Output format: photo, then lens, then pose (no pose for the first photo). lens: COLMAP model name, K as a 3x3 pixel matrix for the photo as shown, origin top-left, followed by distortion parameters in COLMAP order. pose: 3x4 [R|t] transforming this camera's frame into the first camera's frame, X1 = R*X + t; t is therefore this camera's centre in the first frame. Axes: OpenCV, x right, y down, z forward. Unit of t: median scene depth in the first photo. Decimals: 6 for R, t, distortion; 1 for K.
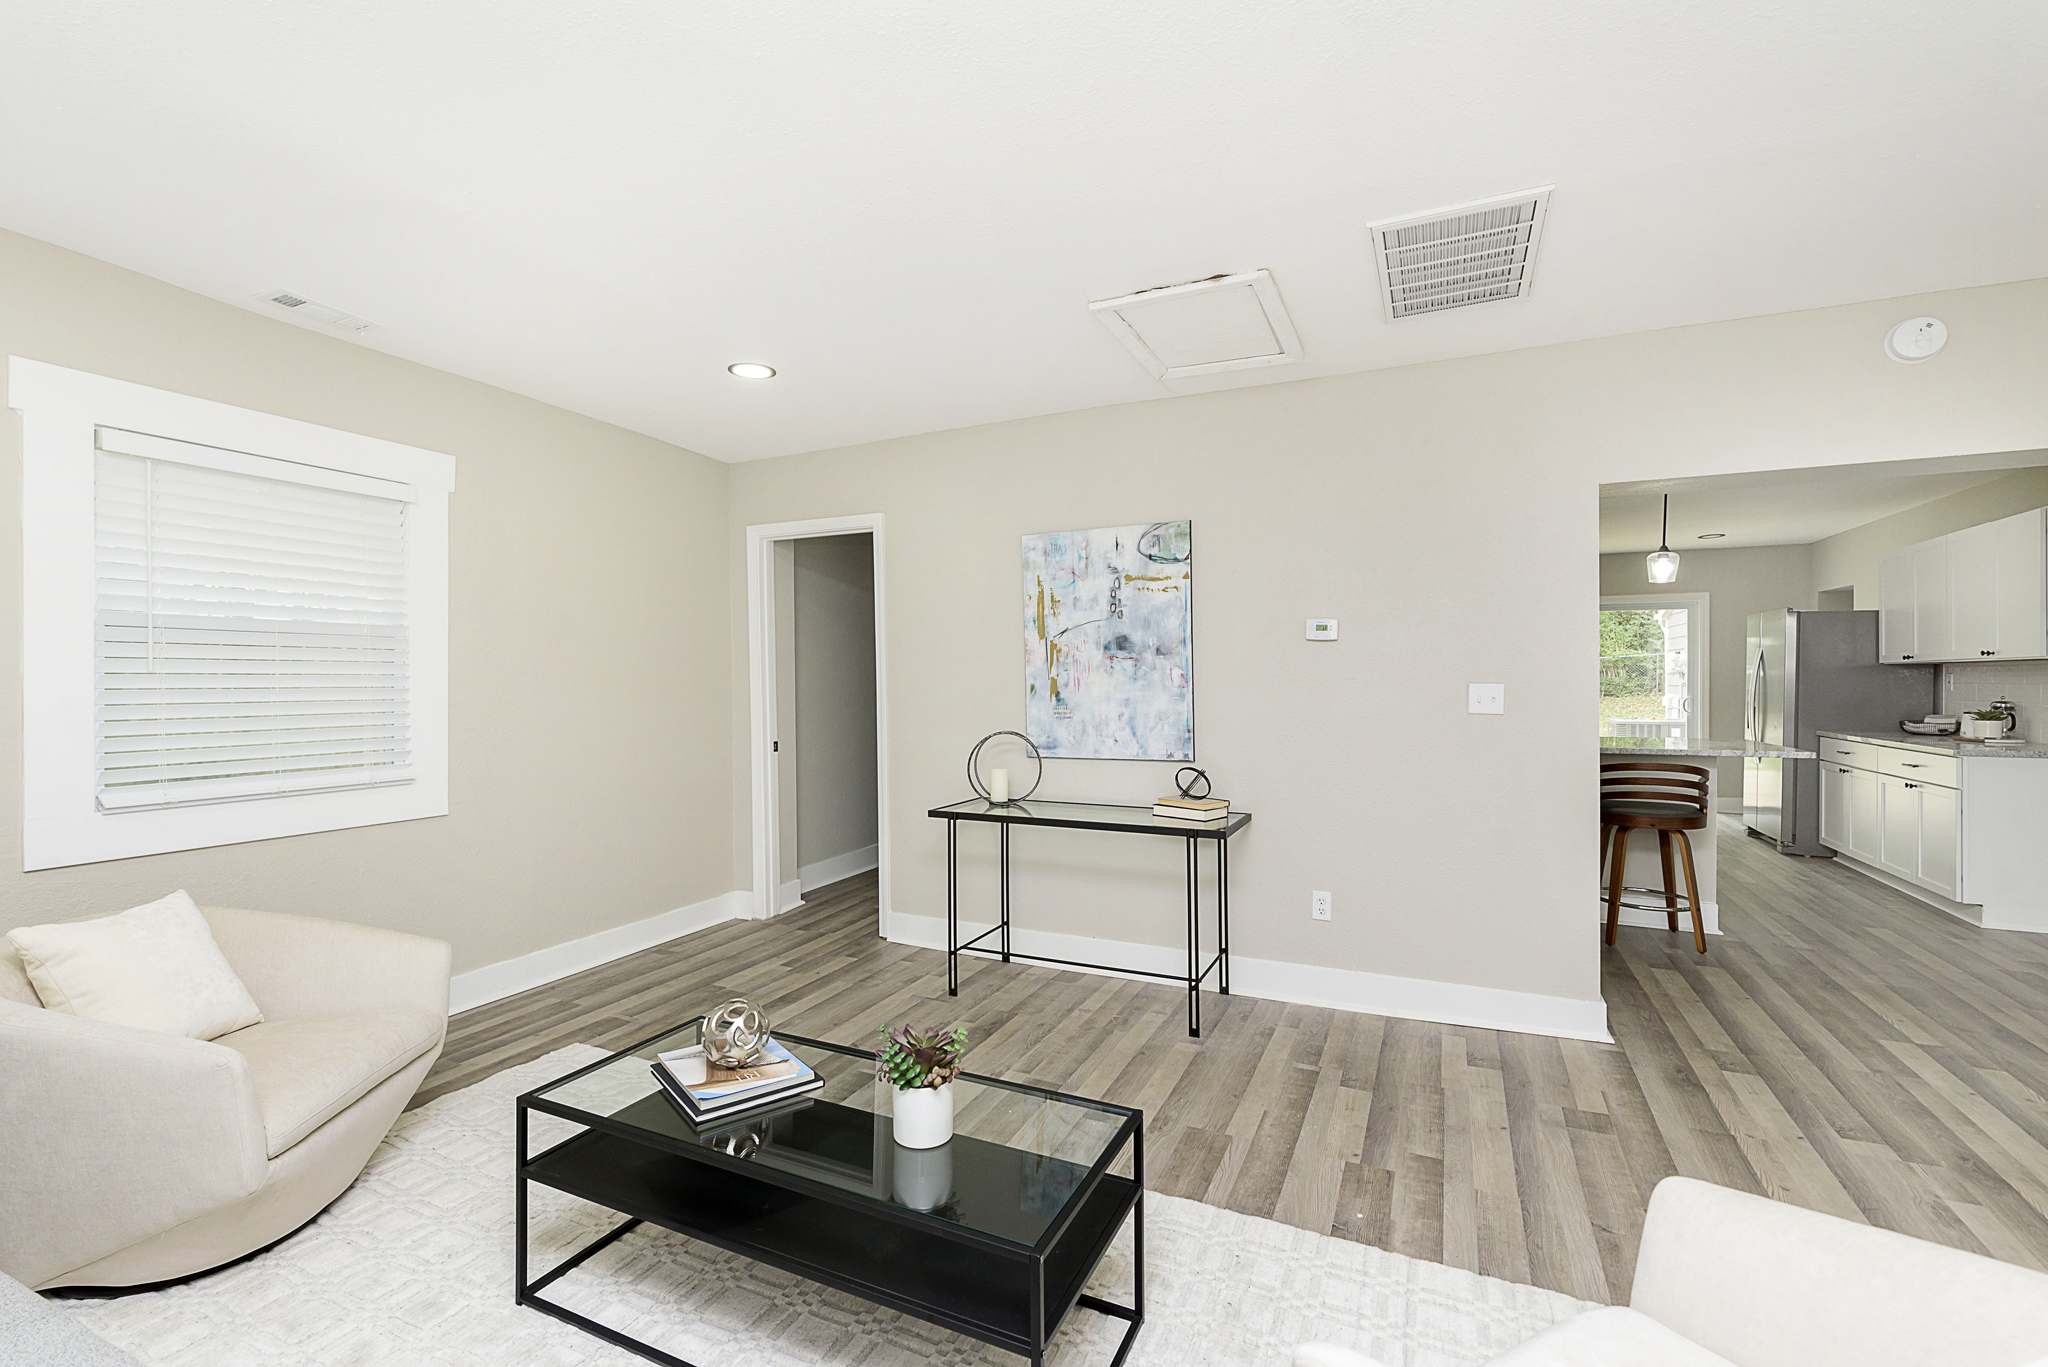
lens RADIAL K [[949.7, 0, 890.3], [0, 949.7, 682.9], [0, 0, 1]] dist [0.000546, -0.000452]
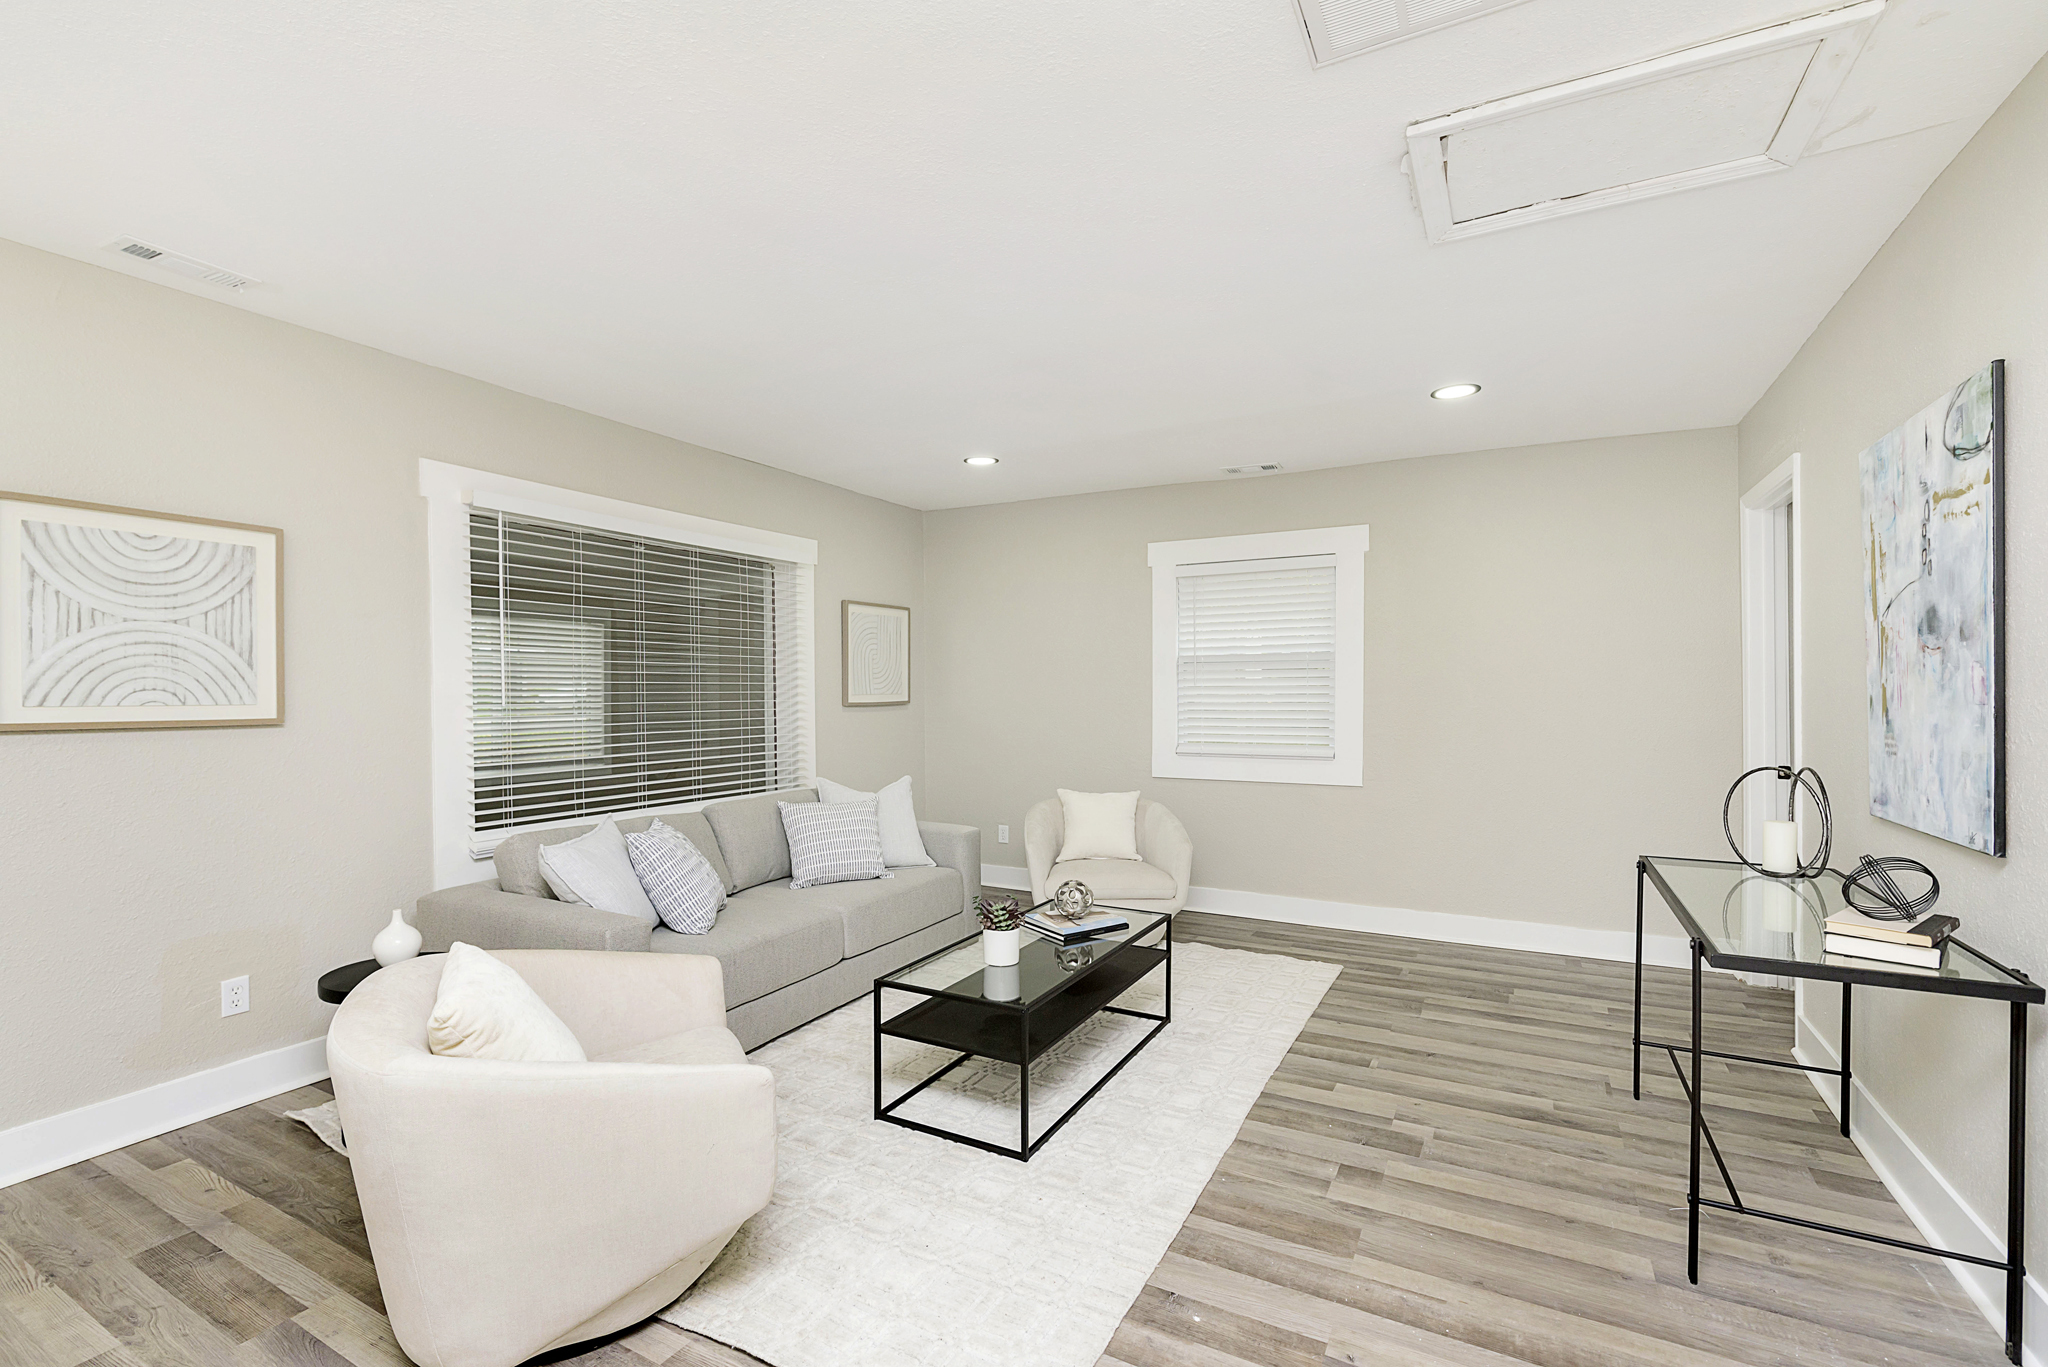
lens RADIAL K [[871.4, 0, 1055.2], [0, 871.4, 699.9], [0, 0, 1]] dist [0.001342, 0.000122]
pose [[0.015621, 0.013535, -0.999786, 0.743594], [0.004289, 0.999898, 0.013603, -0.005793], [0.999869, -0.004501, 0.015562, 0.503652]]
